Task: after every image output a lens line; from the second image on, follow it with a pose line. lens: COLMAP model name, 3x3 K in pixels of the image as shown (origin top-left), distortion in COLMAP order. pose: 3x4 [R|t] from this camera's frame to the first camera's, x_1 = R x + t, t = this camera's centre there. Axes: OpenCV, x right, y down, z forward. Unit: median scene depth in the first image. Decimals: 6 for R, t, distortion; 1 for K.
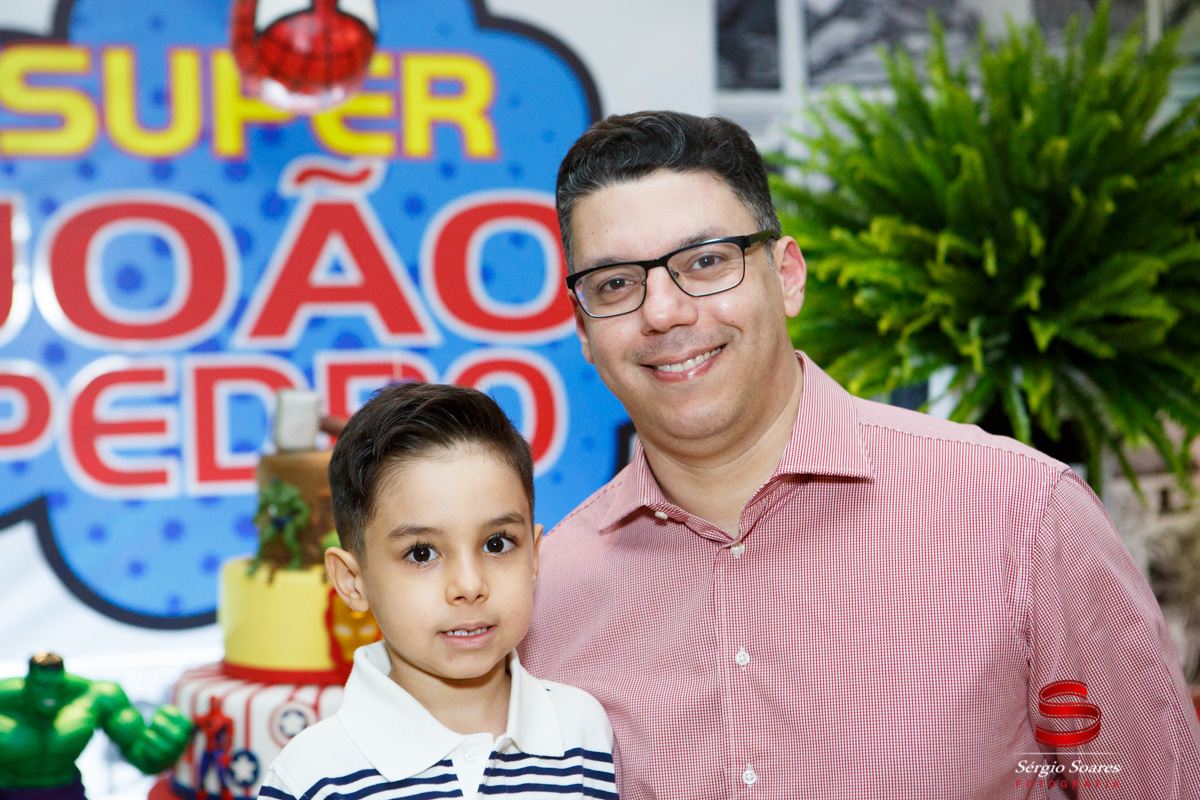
lens RADIAL K [[2050.9, 0, 598.0], [0, 2050.9, 401.8], [0, 0, 1]] dist [0.108878, 0.000000]
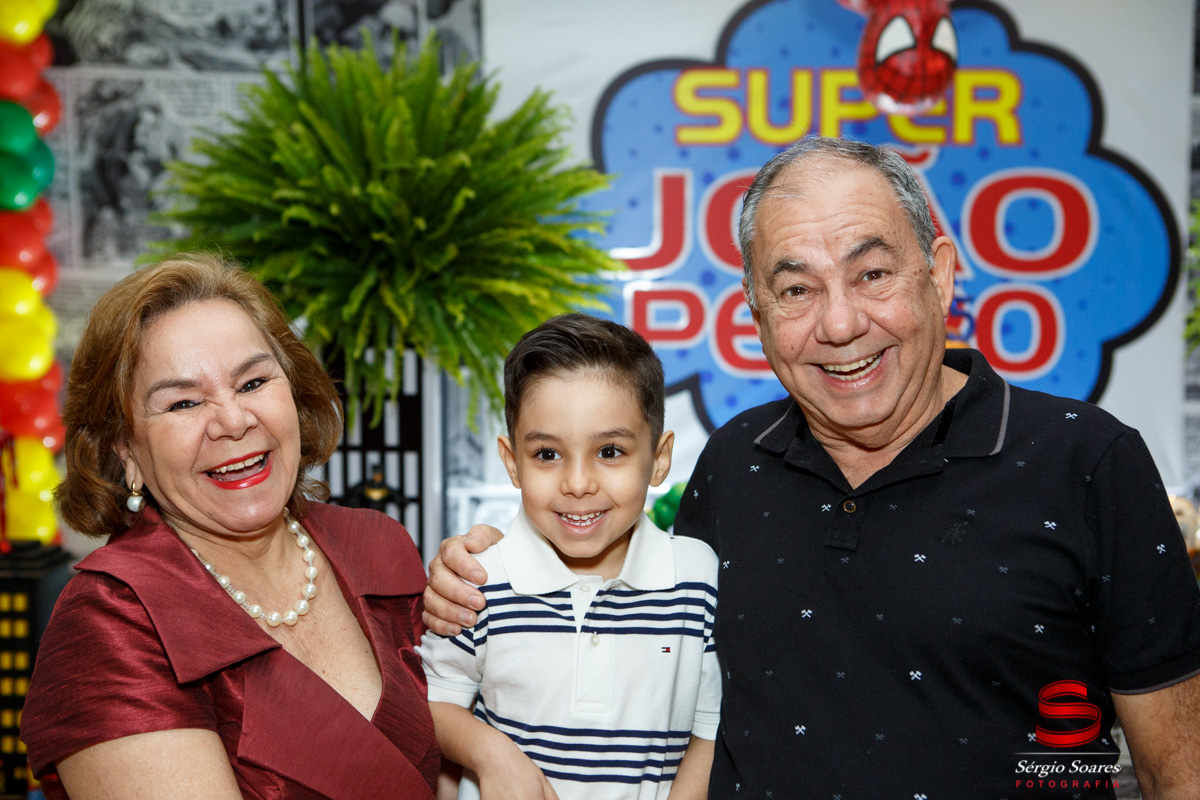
lens RADIAL K [[1650.6, 0, 605.2], [0, 1650.6, 393.6], [0, 0, 1]] dist [0.070269, 0.000000]
pose [[0.962975, 0.043725, -0.266021, -0.014685], [-0.035342, 0.998719, 0.036221, 0.018763], [0.267264, -0.025478, 0.963286, -0.161098]]
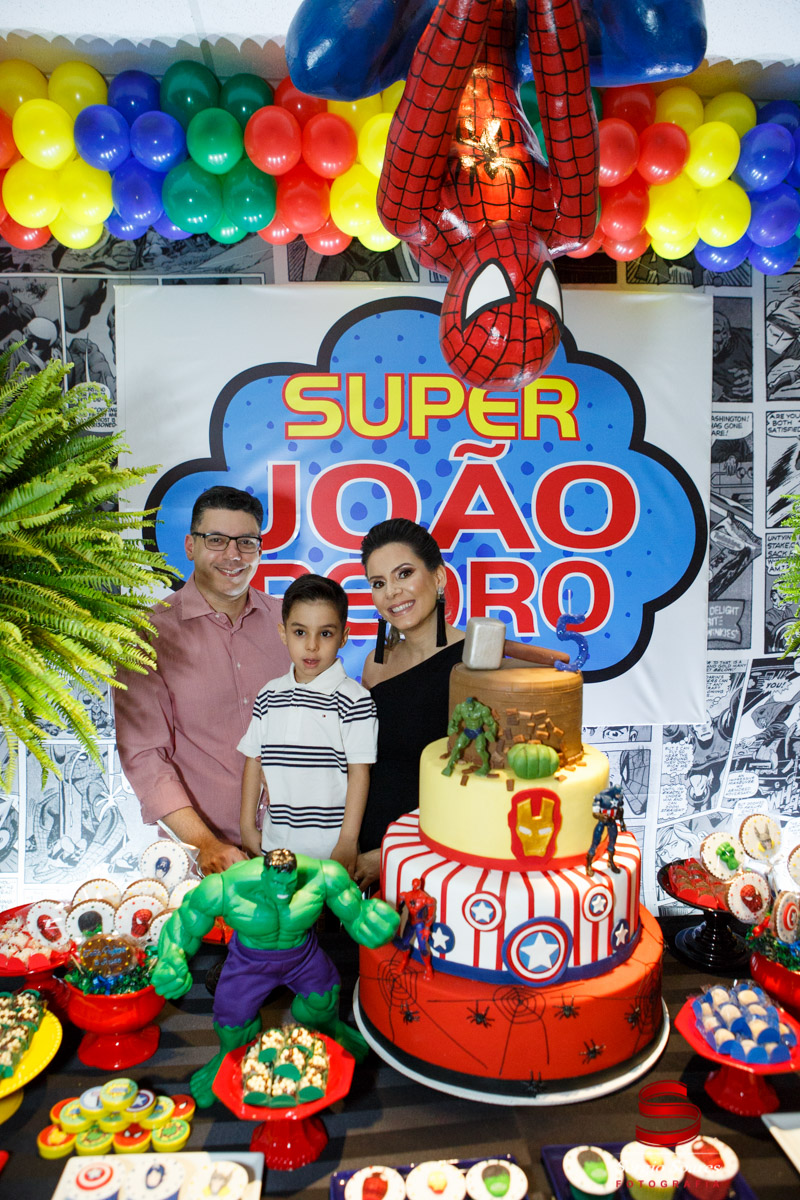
lens RADIAL K [[793.8, 0, 407.4], [0, 793.8, 602.9], [0, 0, 1]] dist [-0.070857, -0.000391]
pose [[0.985864, 0.034458, -0.163966, -0.079021], [-0.022317, 0.996910, 0.075320, -0.034358], [0.166055, -0.070596, 0.983586, 0.362114]]
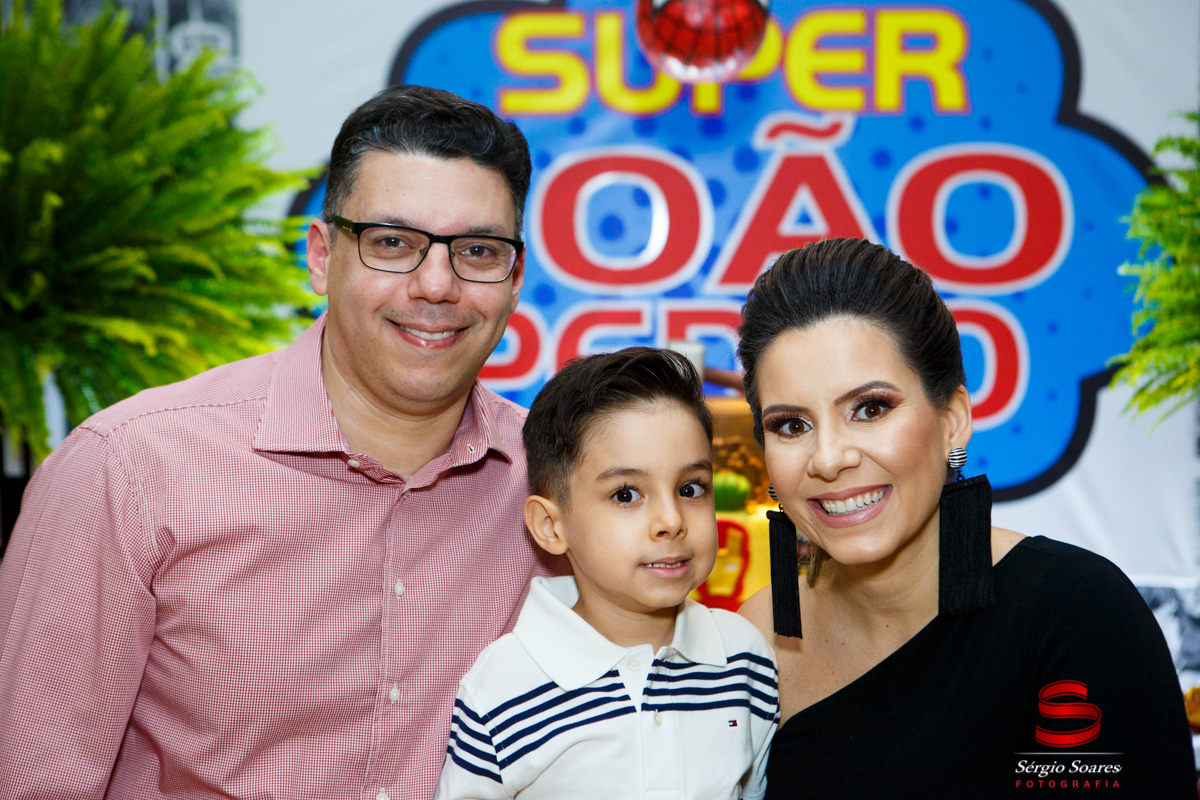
lens RADIAL K [[2096.9, 0, 597.0], [0, 2096.9, 401.0], [0, 0, 1]] dist [0.048838, 0.000000]
pose [[0.951831, 0.038570, -0.304187, 0.102200], [-0.029187, 0.998949, 0.035335, -0.007484], [0.305230, -0.024755, 0.951957, -0.048214]]
